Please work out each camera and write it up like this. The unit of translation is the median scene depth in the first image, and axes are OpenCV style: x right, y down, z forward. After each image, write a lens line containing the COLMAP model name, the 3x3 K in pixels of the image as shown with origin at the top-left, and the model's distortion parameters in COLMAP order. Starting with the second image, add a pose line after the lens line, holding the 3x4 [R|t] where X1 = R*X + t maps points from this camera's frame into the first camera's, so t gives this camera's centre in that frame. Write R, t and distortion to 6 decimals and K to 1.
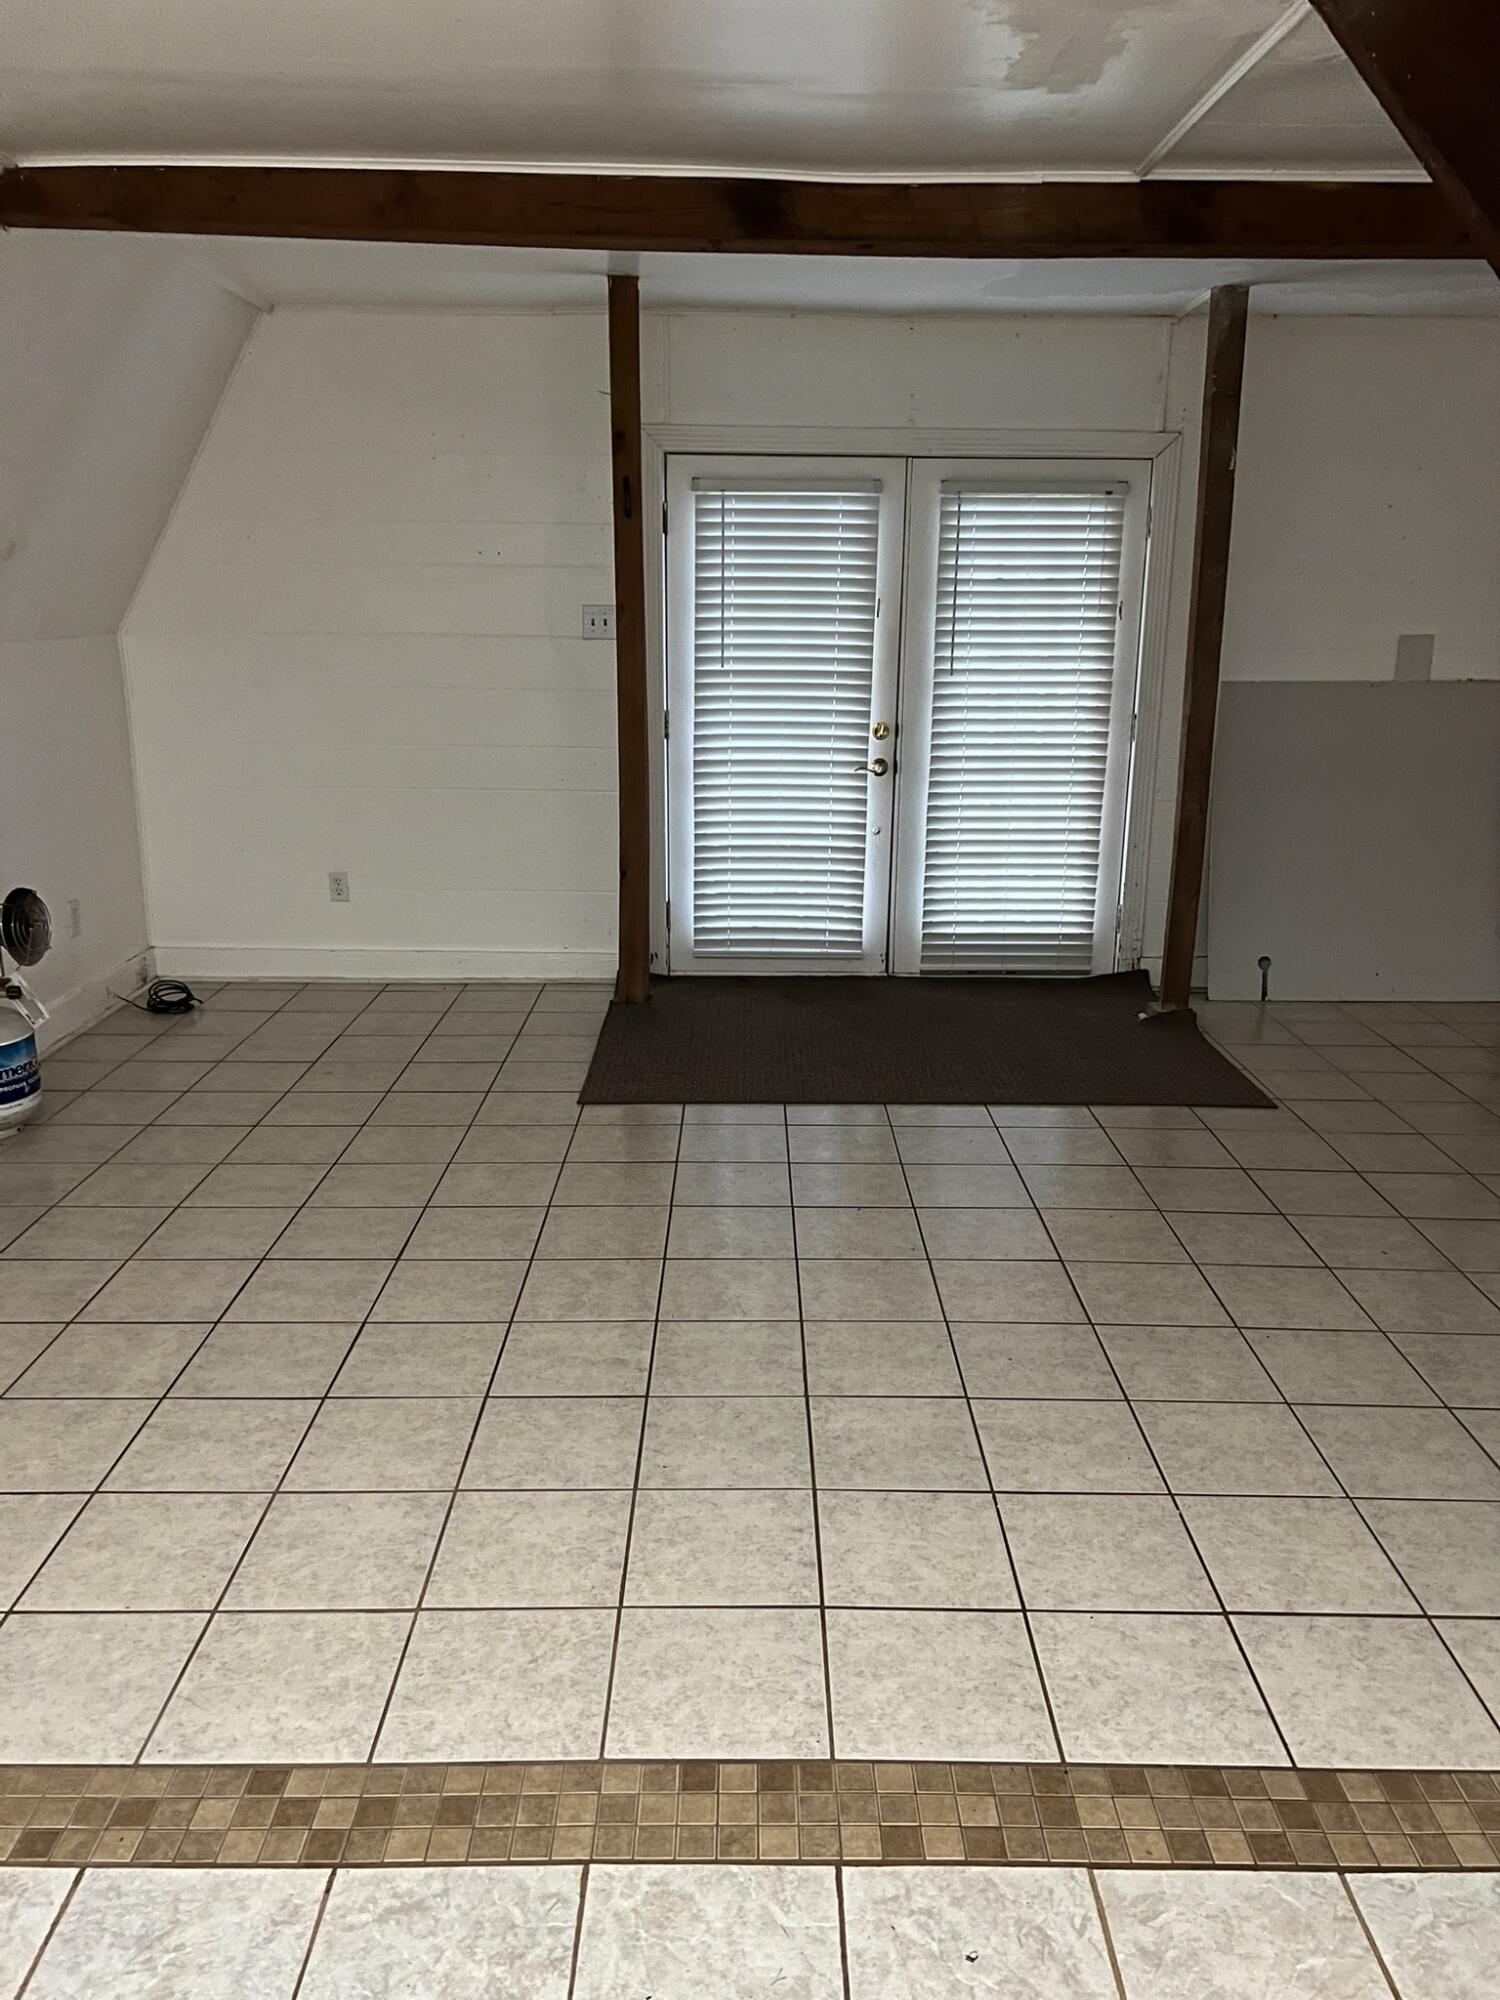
lens RADIAL K [[1491.4, 0, 761.7], [0, 1491.4, 996.4], [0, 0, 1]] dist [0.033558, -0.042666]
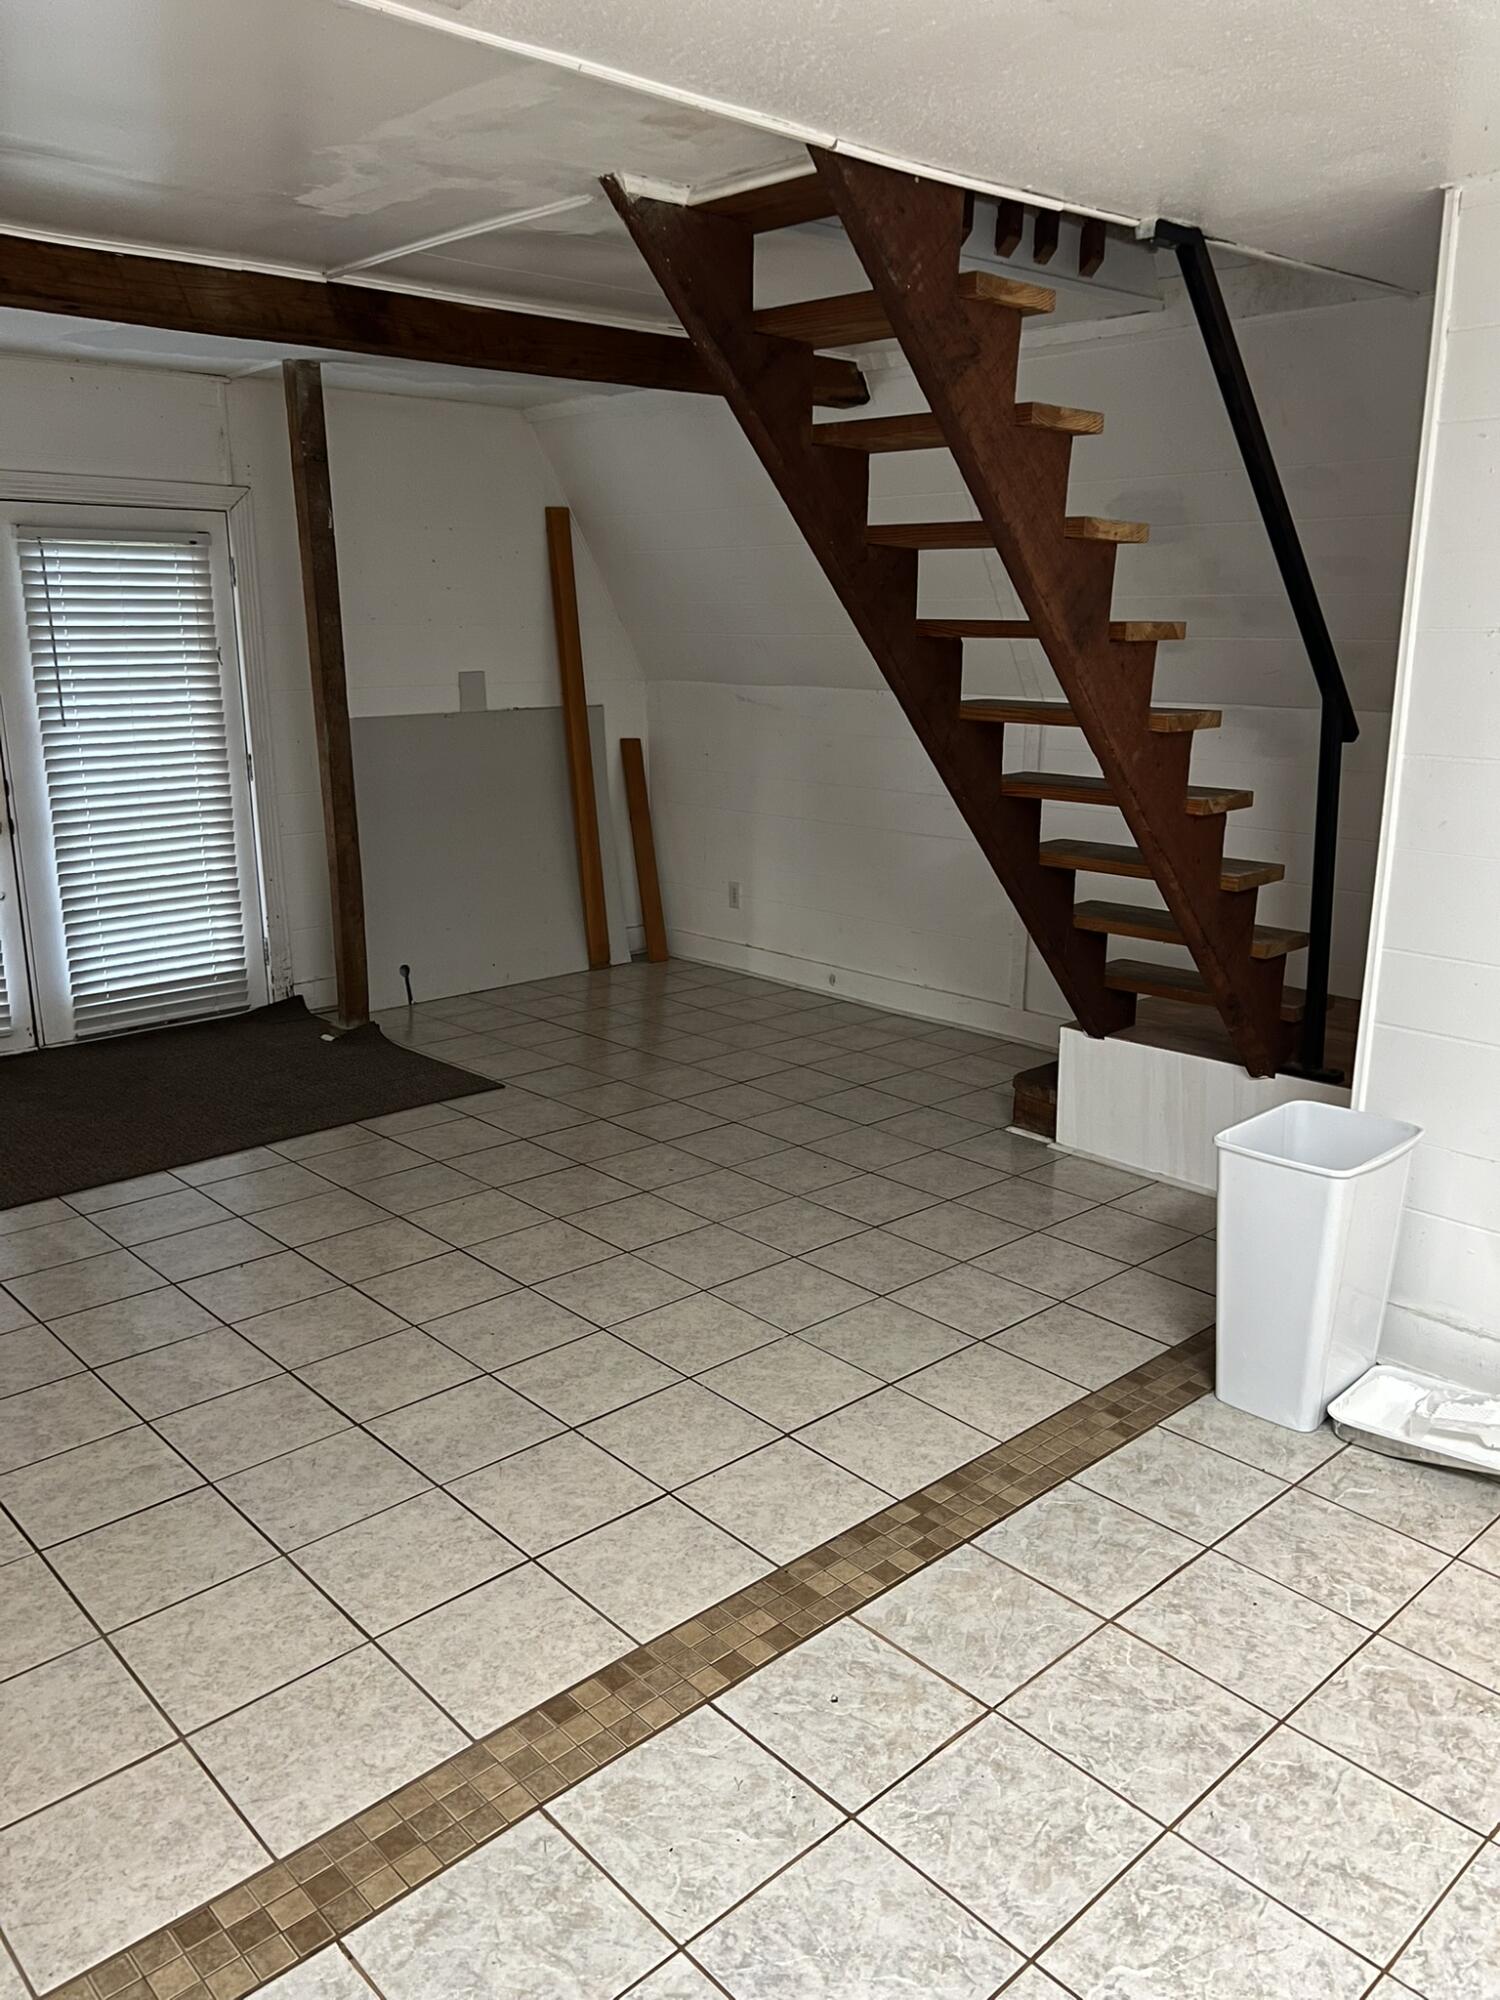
lens RADIAL K [[1491.4, 0, 751.3], [0, 1491.4, 1016.6], [0, 0, 1]] dist [0.033421, -0.041923]
pose [[0.738488, -0.183332, 0.648865, -0.227473], [0.181245, 0.980882, 0.070861, -0.023362], [-0.649450, 0.065273, 0.757597, -0.003256]]
